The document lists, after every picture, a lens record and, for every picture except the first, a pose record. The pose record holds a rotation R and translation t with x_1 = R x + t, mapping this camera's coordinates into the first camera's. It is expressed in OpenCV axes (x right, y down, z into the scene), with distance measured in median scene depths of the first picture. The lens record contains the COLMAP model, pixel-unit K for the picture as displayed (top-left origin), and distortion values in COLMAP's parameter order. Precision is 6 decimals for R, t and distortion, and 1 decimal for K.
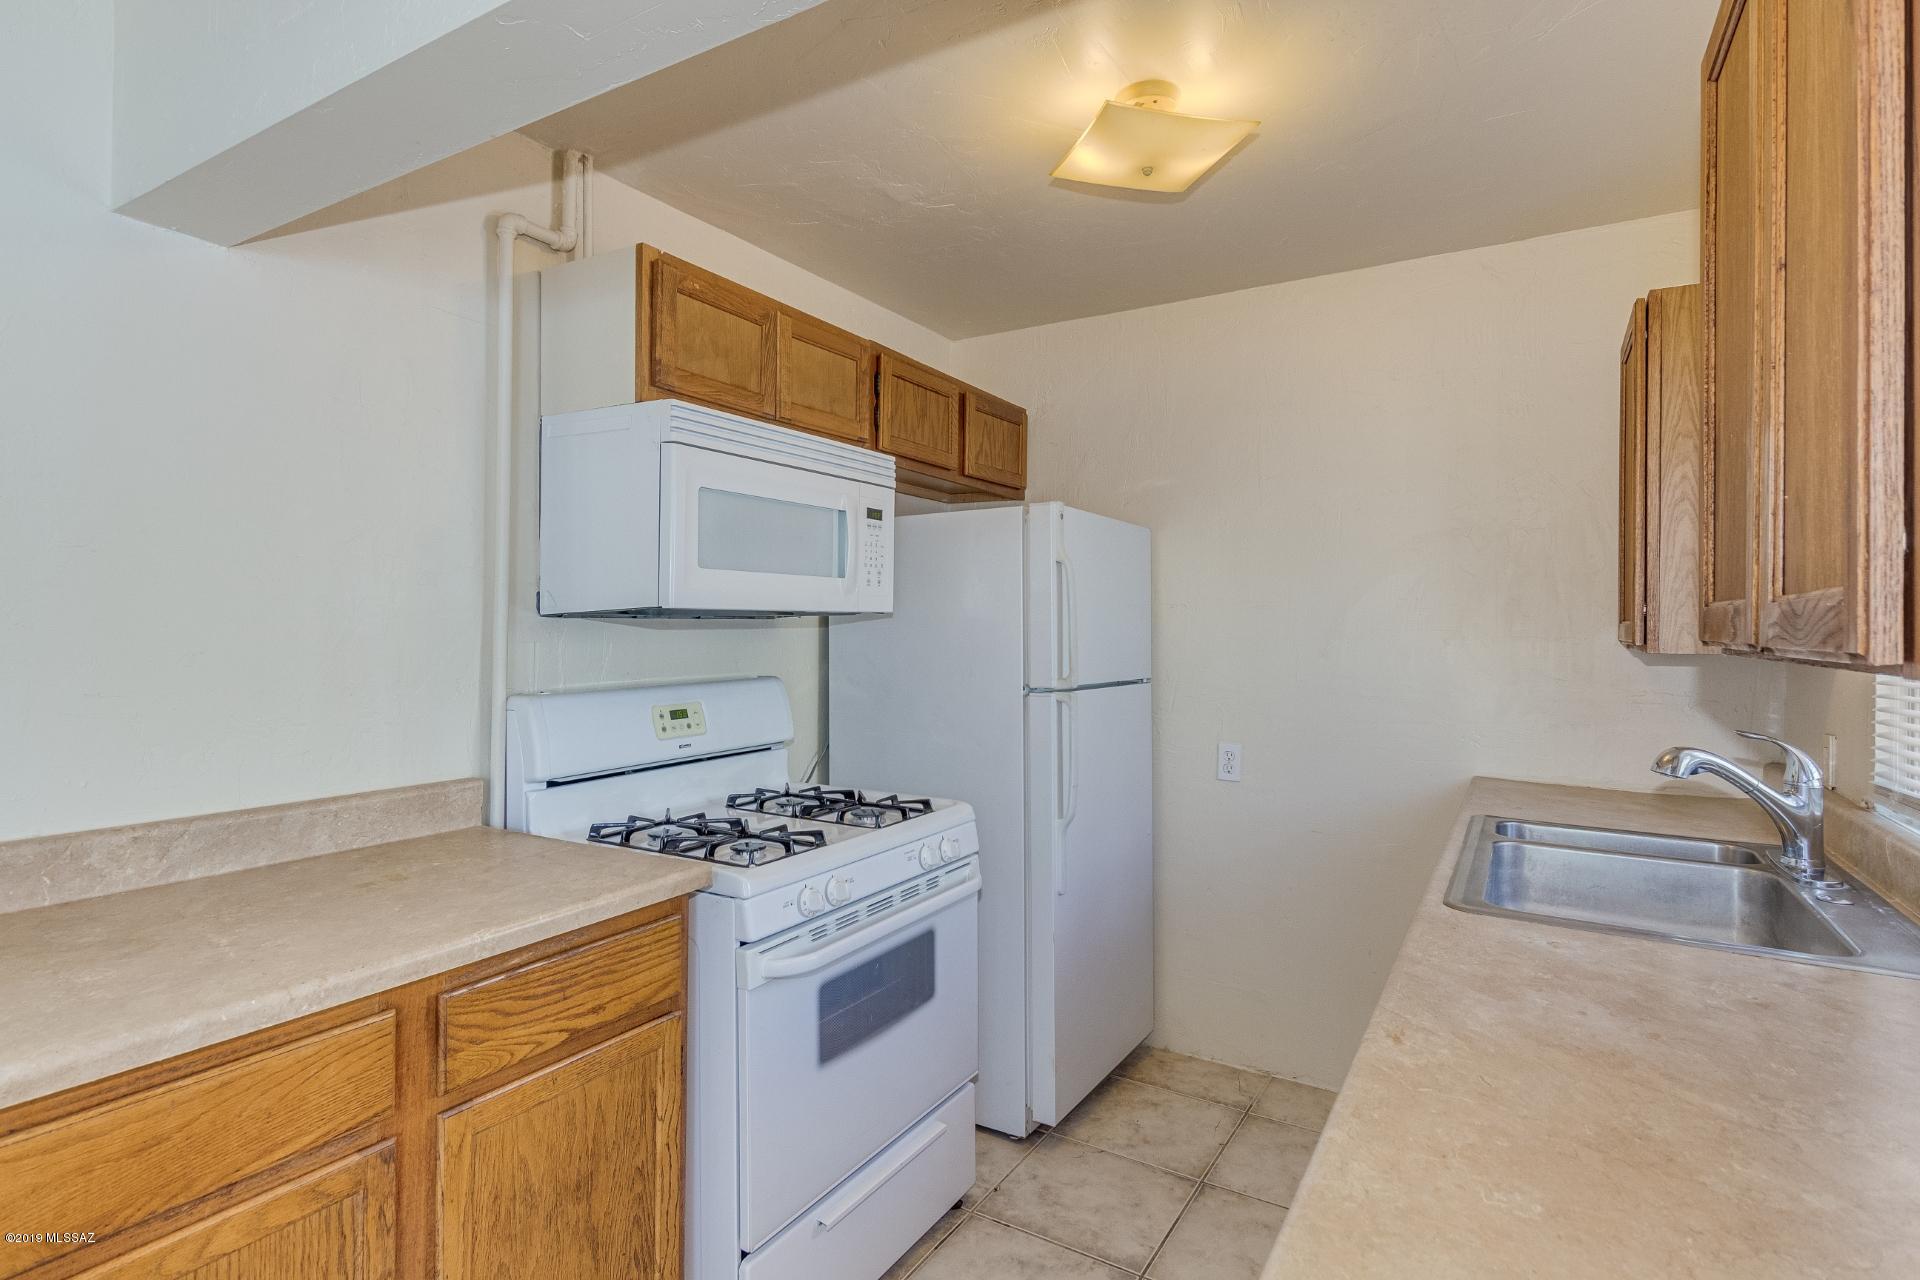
lens RADIAL K [[982.9, 0, 954.5], [0, 982.9, 632.9], [0, 0, 1]] dist [0.002206, 0.000155]
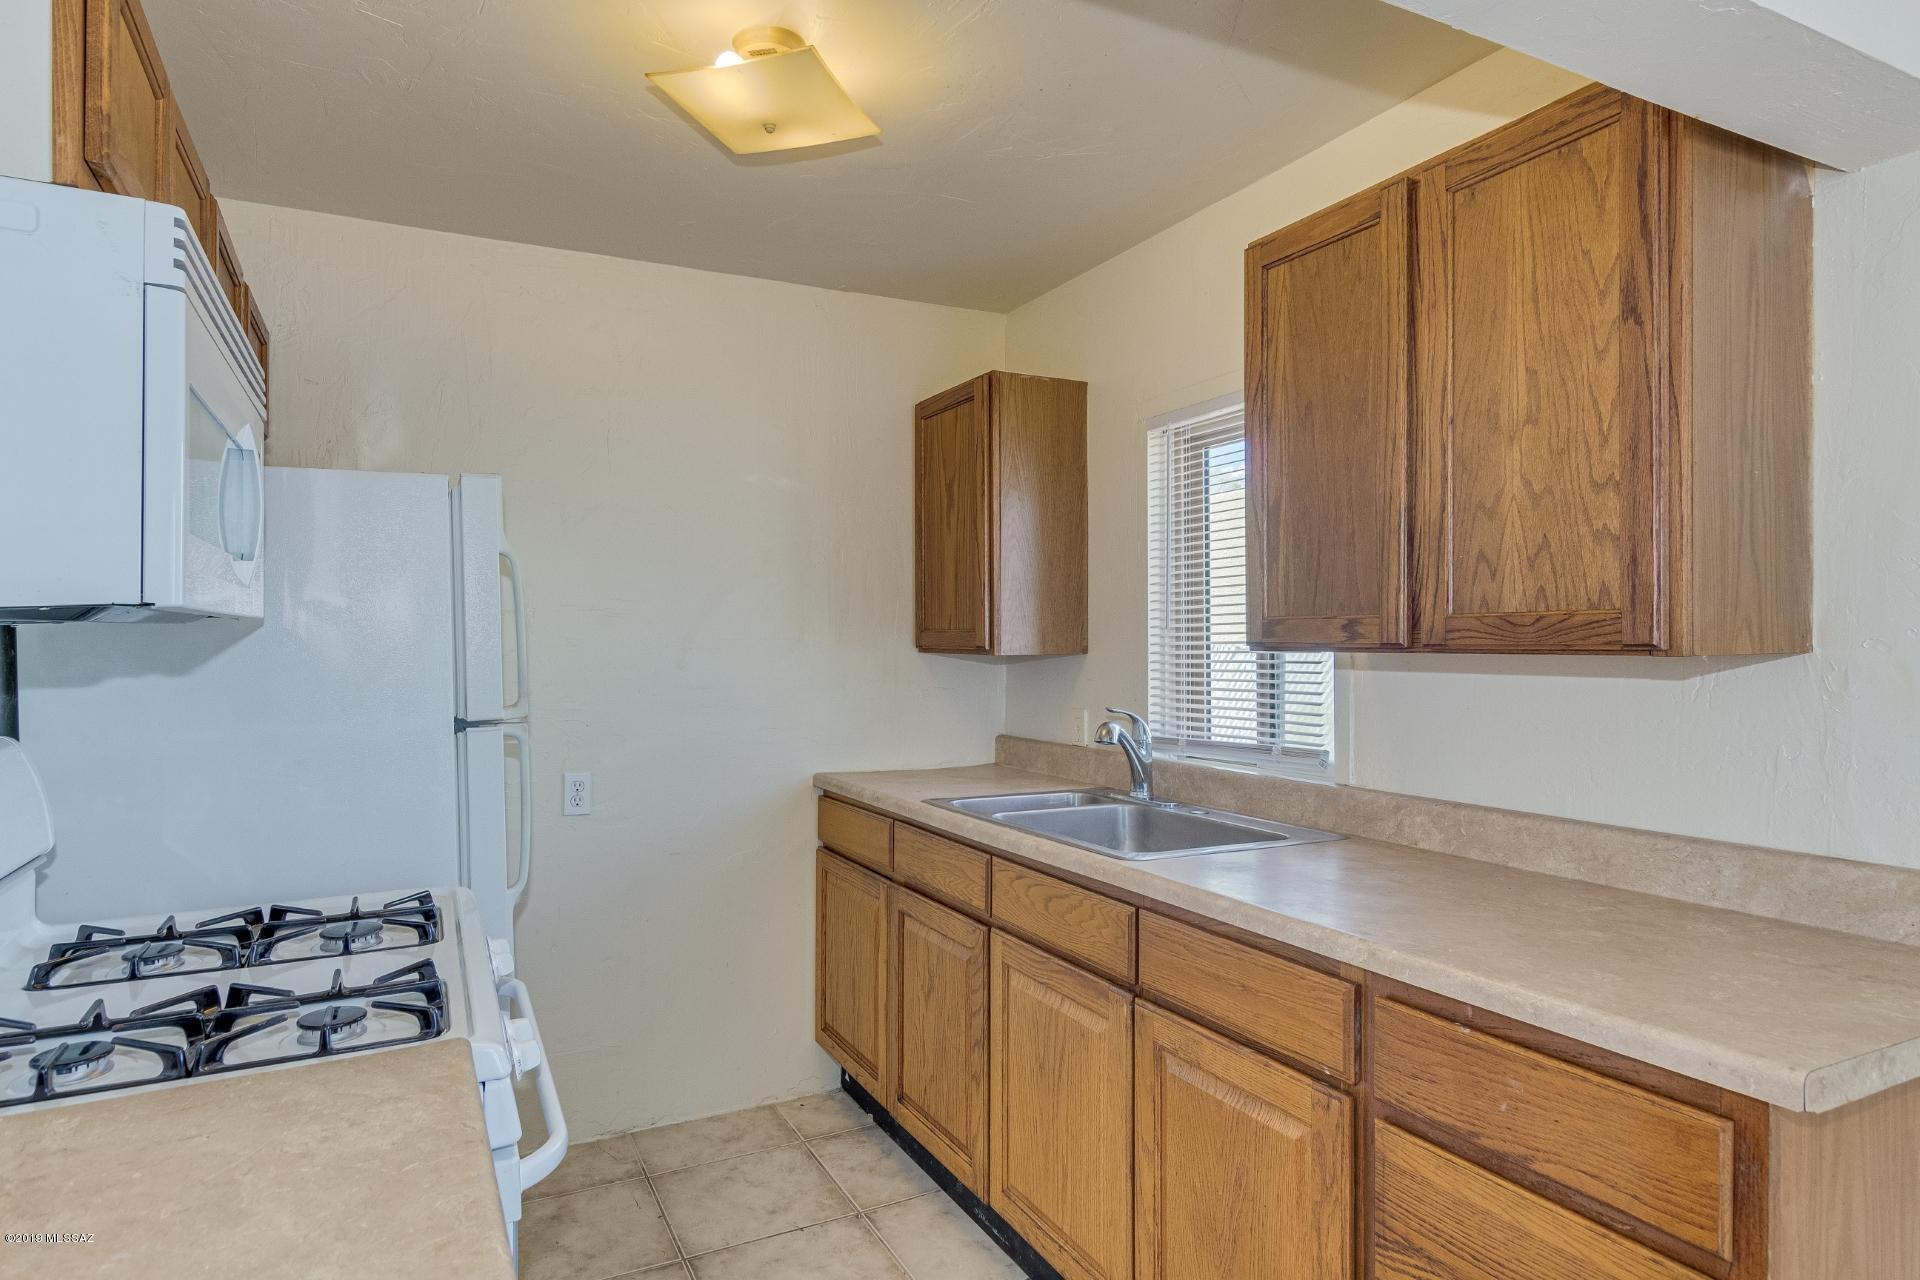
lens RADIAL K [[1066.3, 0, 954.1], [0, 1066.3, 640.1], [0, 0, 1]] dist [0.002758, -0.000291]
pose [[0.526605, -0.008893, 0.850063, -0.493210], [0.012566, 0.999917, 0.002677, -0.003848], [-0.850017, 0.009272, 0.526674, 0.312159]]
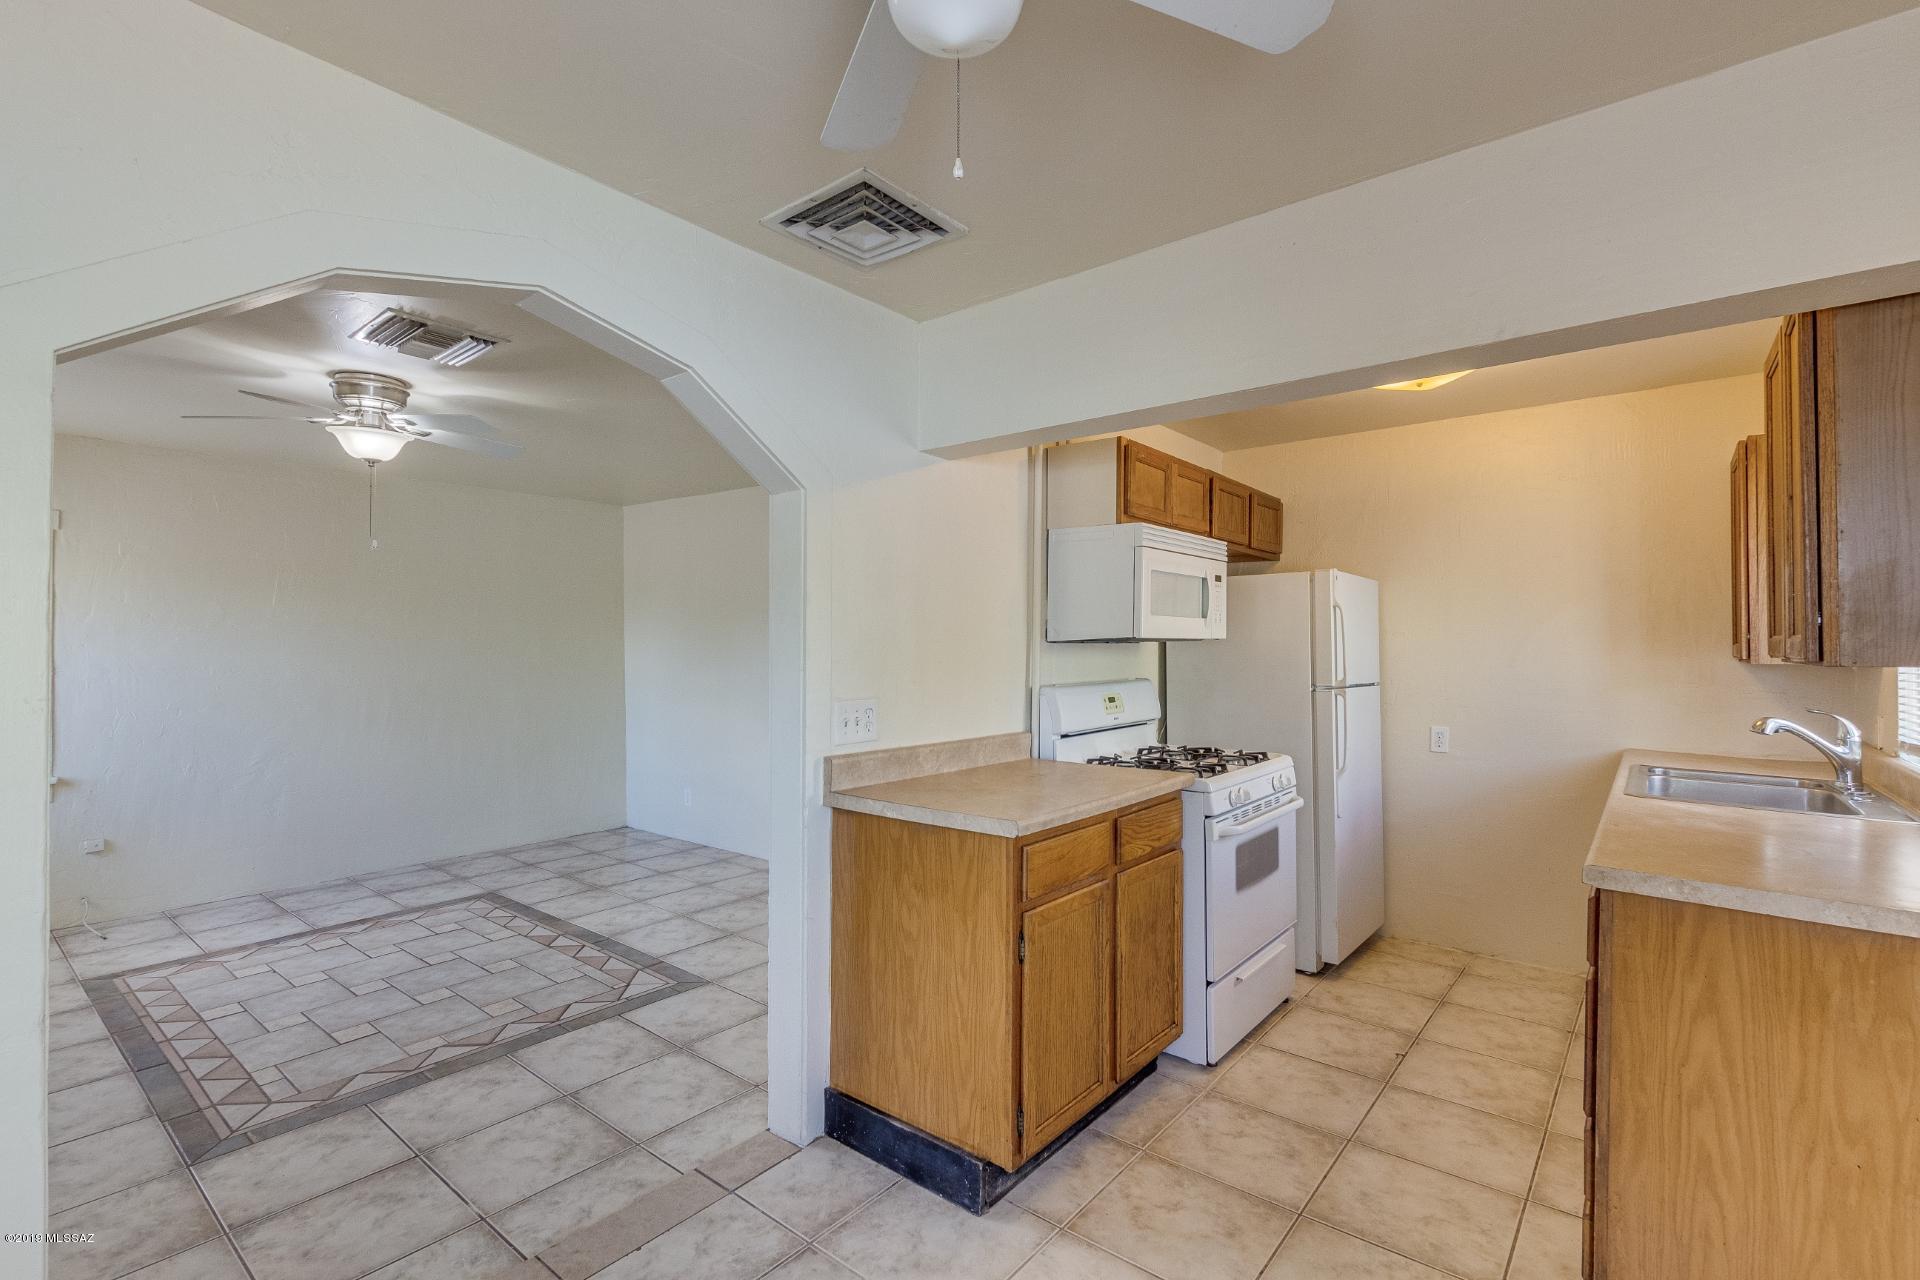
lens RADIAL K [[873.3, 0, 953.4], [0, 873.3, 635.1], [0, 0, 1]] dist [0.002228, -0.001464]
pose [[0.989092, -0.003845, -0.147249, -0.351464], [0.001038, 0.999816, -0.019140, -0.000210], [0.147295, 0.018778, 0.988914, -0.571076]]
